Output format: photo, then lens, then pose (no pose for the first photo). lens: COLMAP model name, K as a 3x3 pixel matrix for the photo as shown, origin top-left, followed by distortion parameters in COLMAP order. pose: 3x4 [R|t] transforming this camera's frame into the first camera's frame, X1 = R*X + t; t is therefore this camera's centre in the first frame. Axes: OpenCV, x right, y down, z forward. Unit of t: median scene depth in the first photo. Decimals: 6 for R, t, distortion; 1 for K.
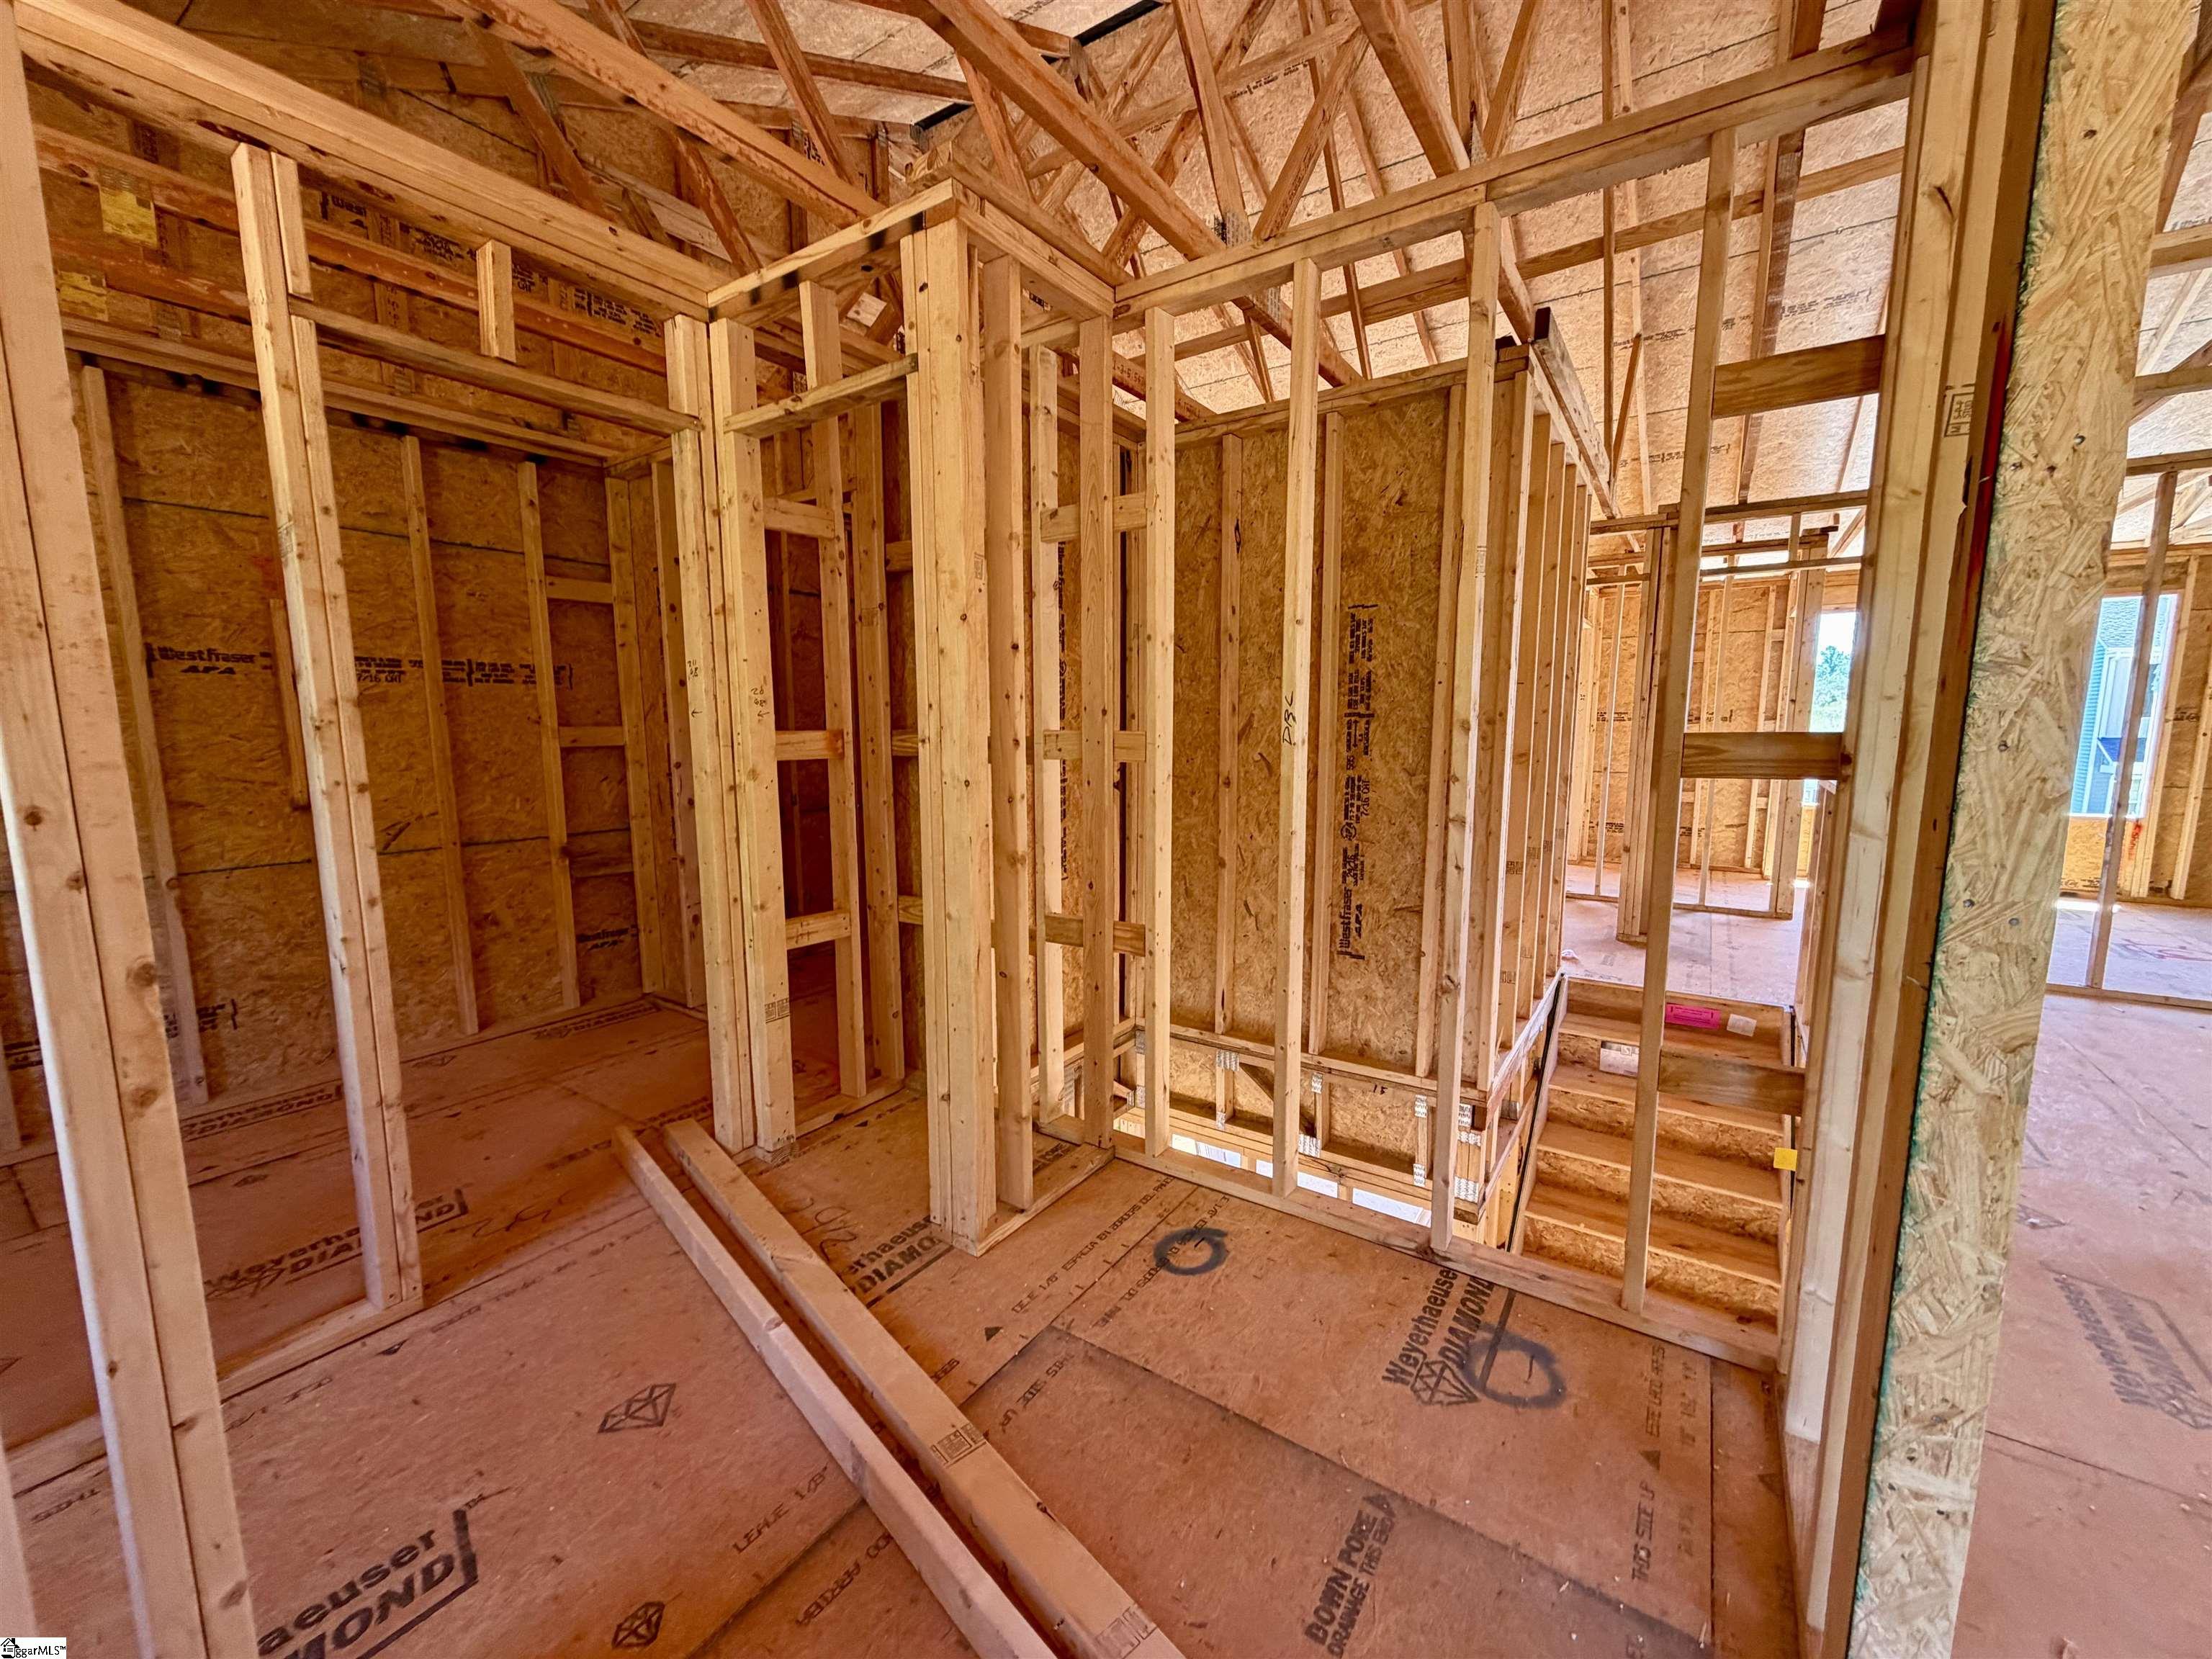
lens RADIAL K [[880.1, 0, 1092.8], [0, 880.1, 838.7], [0, 0, 1]] dist [-0.000962, -0.000486]
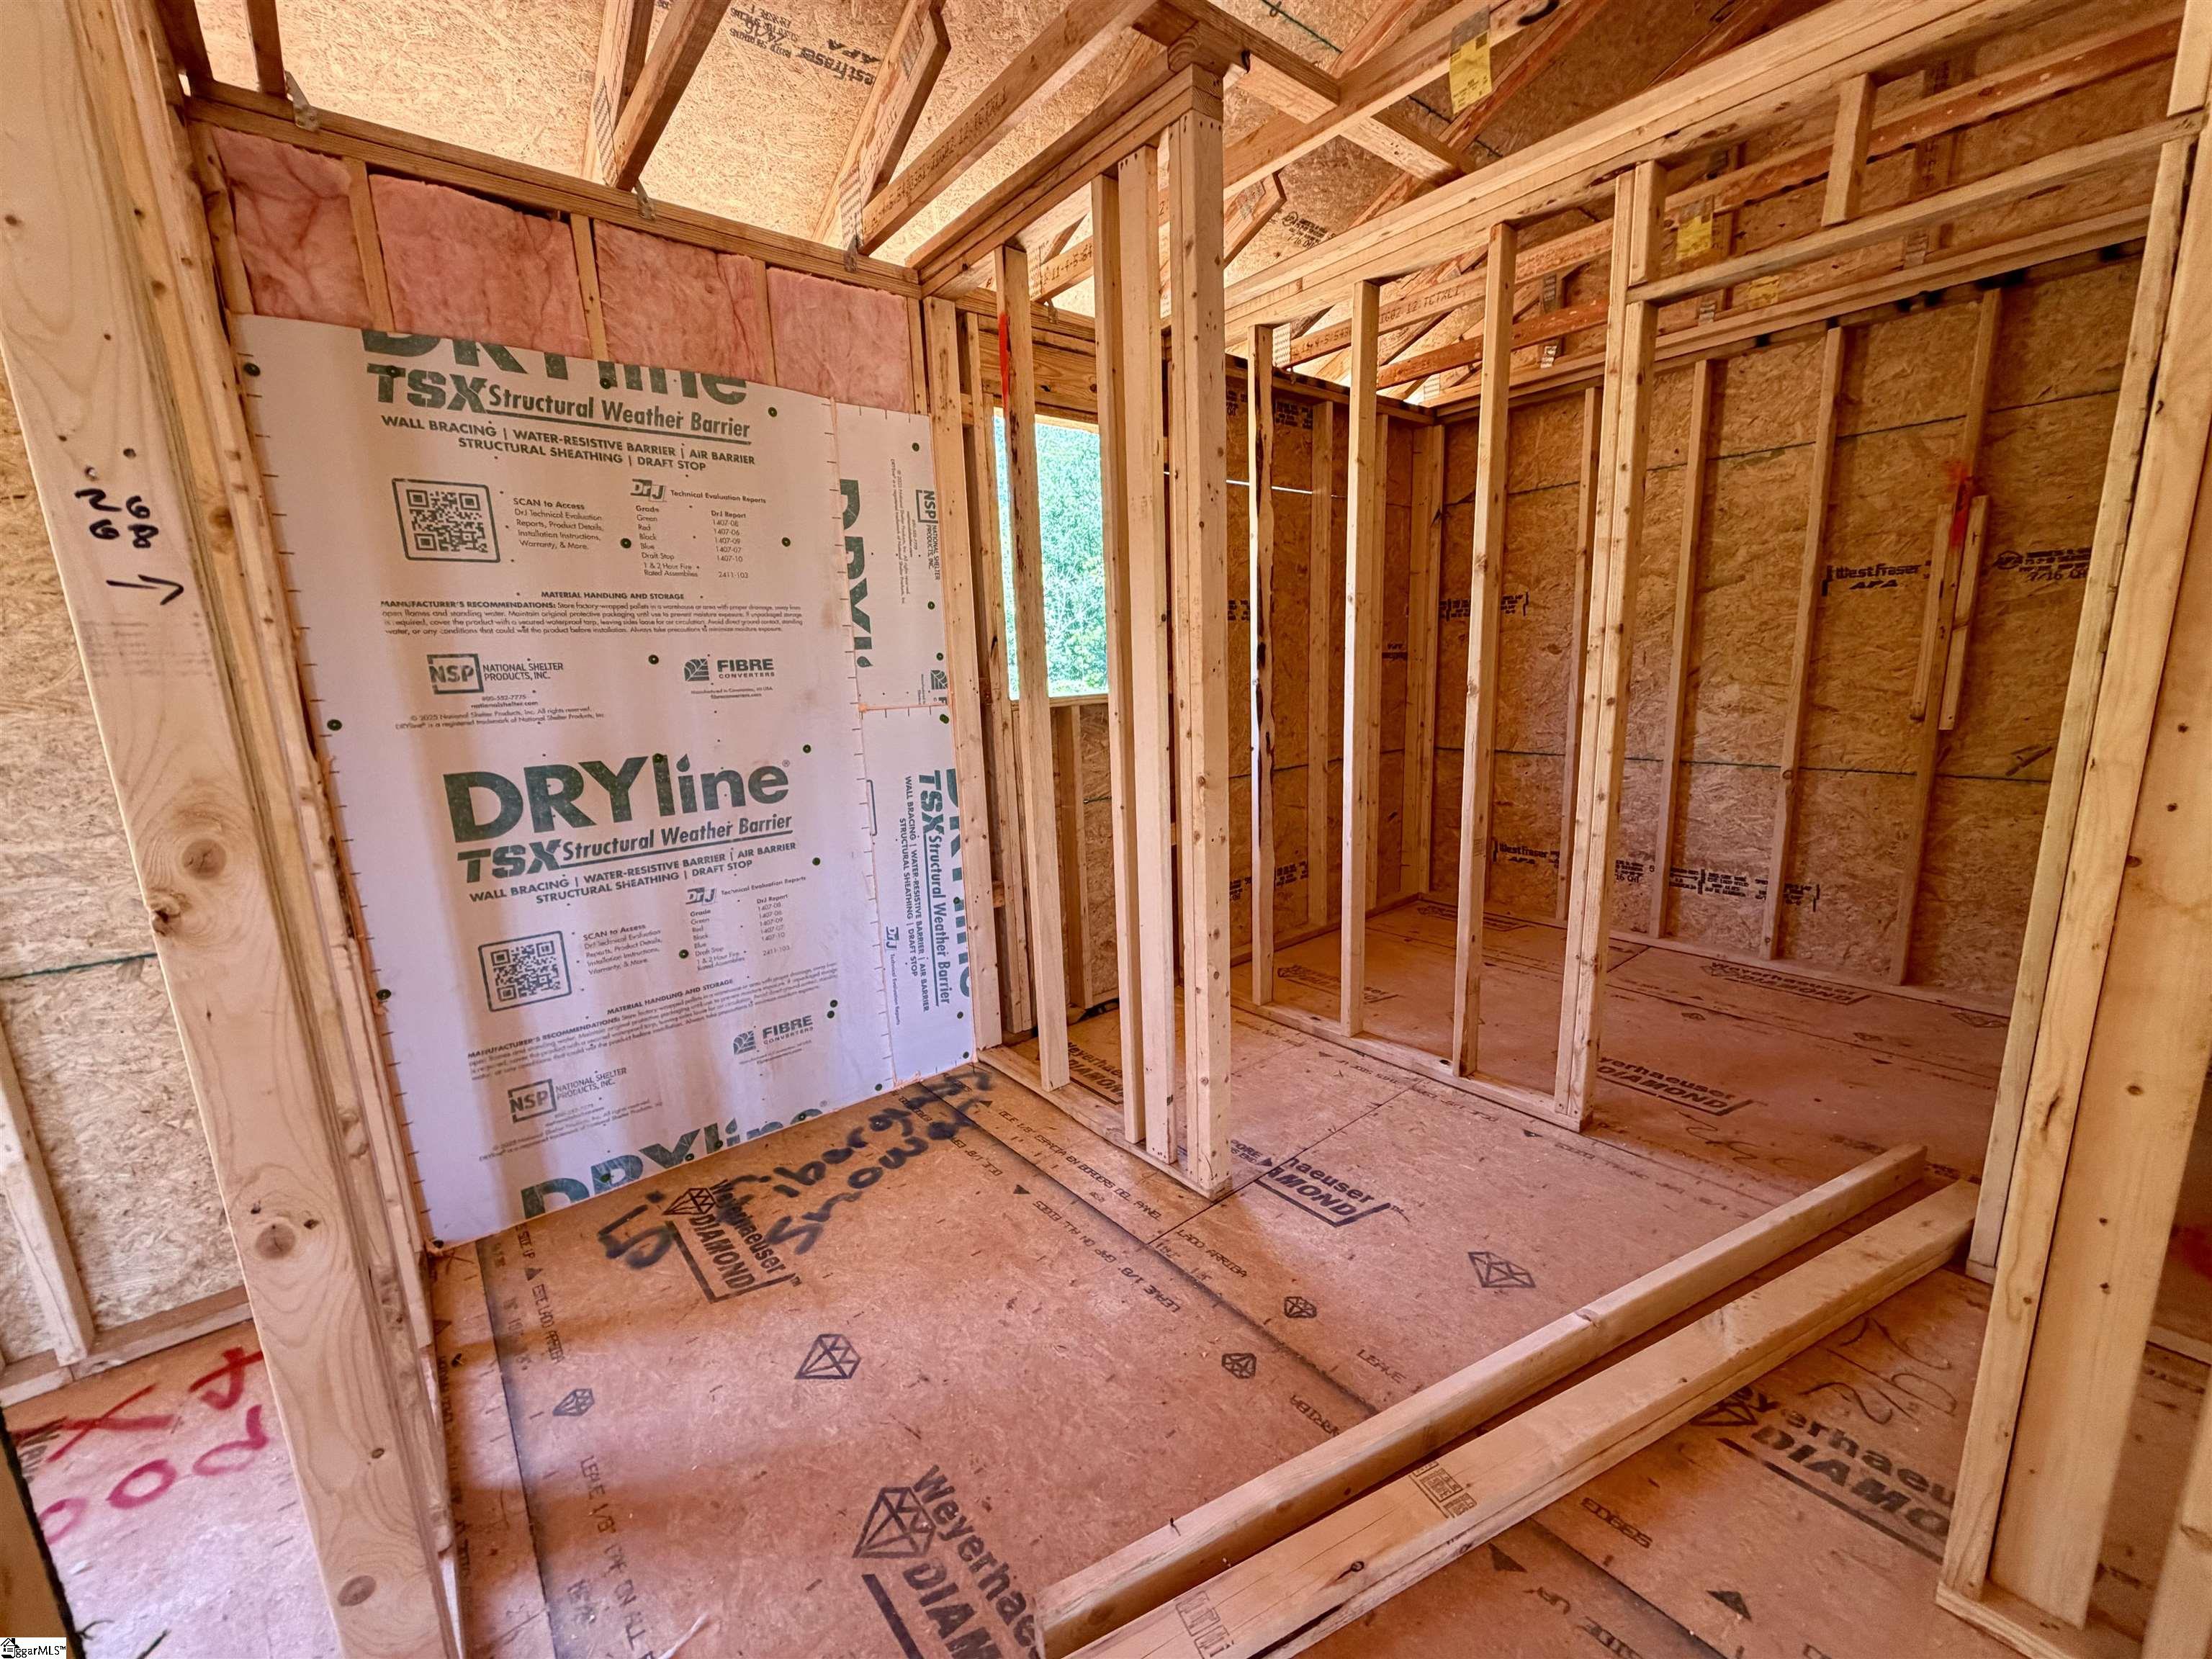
lens RADIAL K [[880.1, 0, 1108.9], [0, 880.1, 837.5], [0, 0, 1]] dist [-0.000962, -0.000486]
pose [[-0.269284, 0.201476, -0.941750, 0.497220], [-0.087742, 0.968672, 0.232325, -0.091962], [0.959055, 0.145193, -0.243170, 0.626495]]
